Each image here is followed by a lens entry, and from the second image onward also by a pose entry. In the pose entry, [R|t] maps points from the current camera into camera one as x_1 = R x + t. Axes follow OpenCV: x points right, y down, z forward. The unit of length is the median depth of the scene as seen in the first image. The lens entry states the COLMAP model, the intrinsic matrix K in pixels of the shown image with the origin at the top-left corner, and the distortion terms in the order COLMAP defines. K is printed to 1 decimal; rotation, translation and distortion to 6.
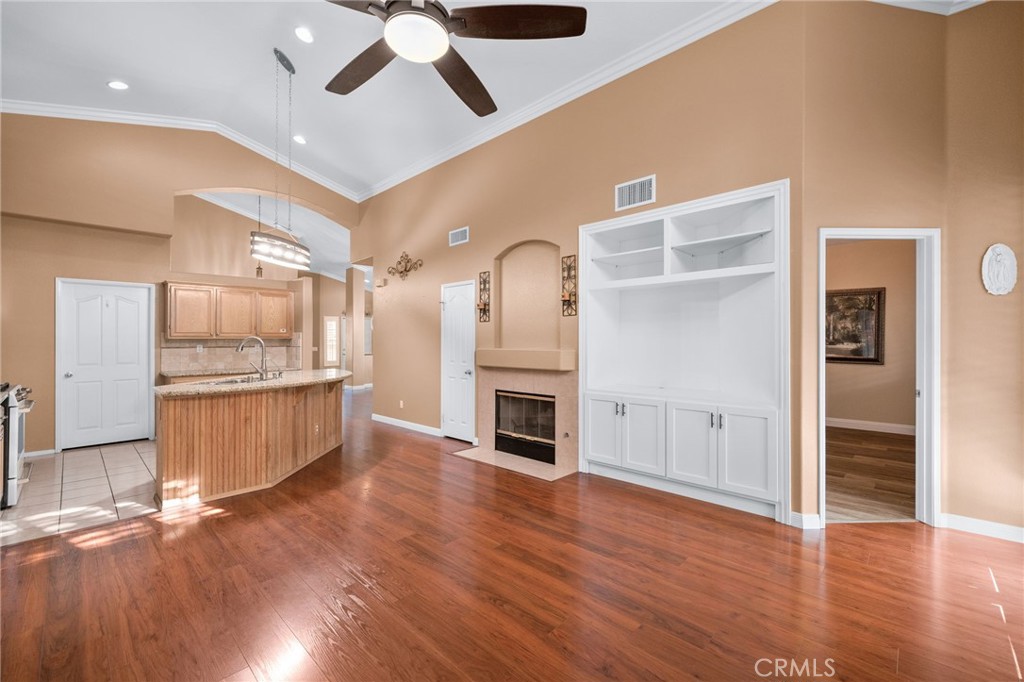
lens RADIAL K [[434.6, 0, 507.2], [0, 434.6, 331.5], [0, 0, 1]] dist [0.005129, 0.000336]
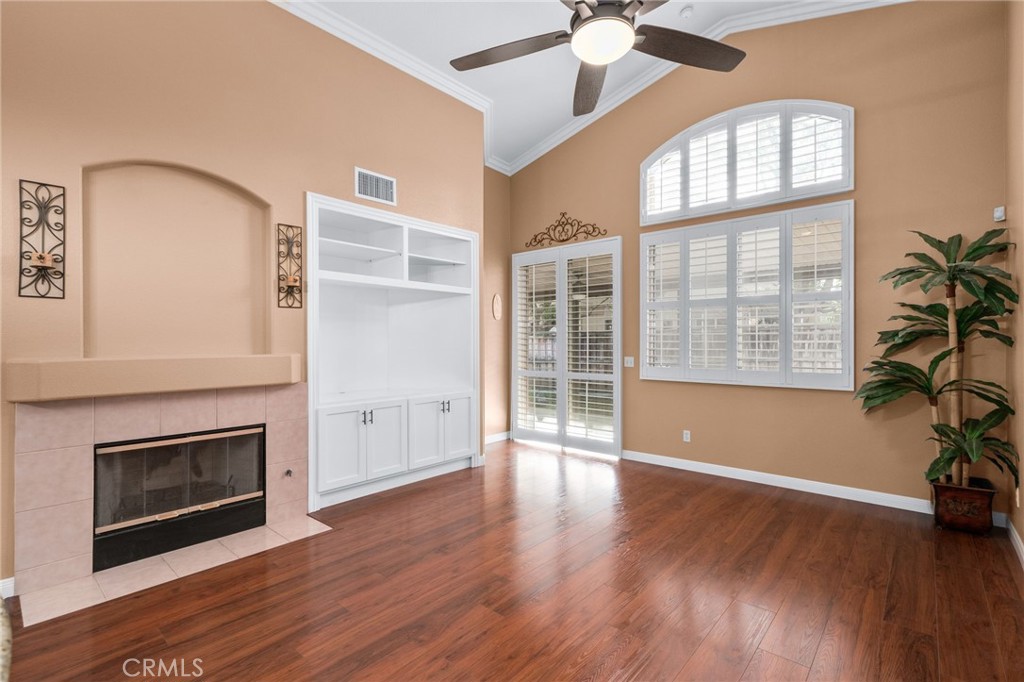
lens RADIAL K [[476.5, 0, 511.4], [0, 476.5, 341.3], [0, 0, 1]] dist [0.003740, 0.002031]
pose [[-0.062761, 0.010233, 0.997976, -0.655310], [-0.014531, 0.999832, -0.011166, 0.022694], [-0.997923, -0.015203, -0.062601, 0.660085]]
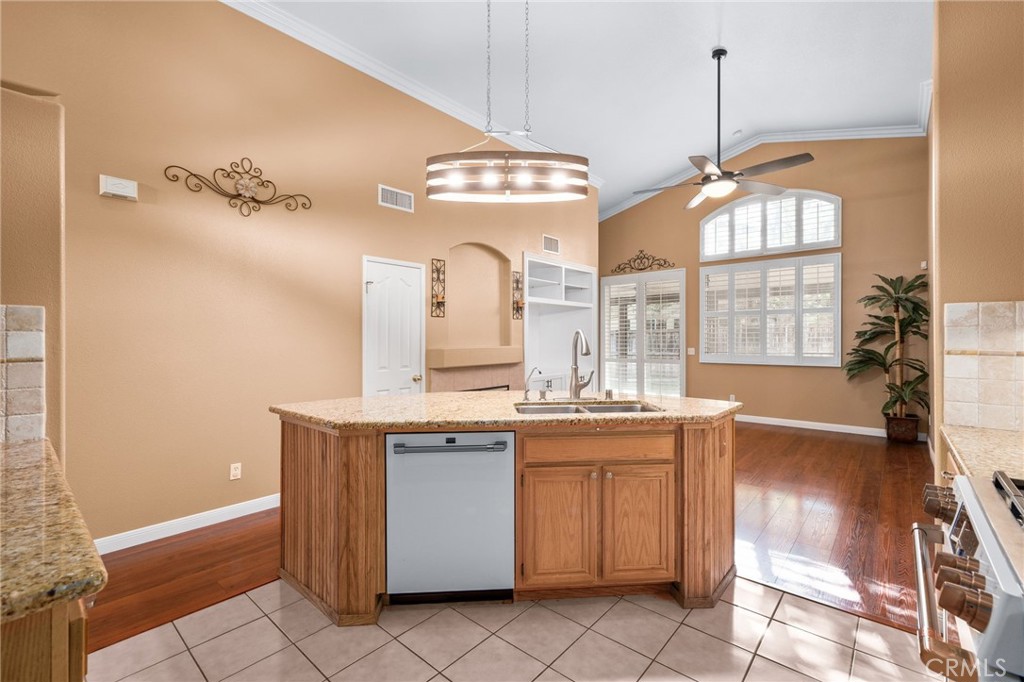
lens RADIAL K [[444.9, 0, 511.6], [0, 444.9, 342.7], [0, 0, 1]] dist [0.005466, -0.000265]
pose [[-0.065070, -0.000153, 0.997881, -1.114535], [-0.011364, 0.999935, -0.000587, 0.032678], [-0.997816, -0.011378, -0.065068, 1.069873]]
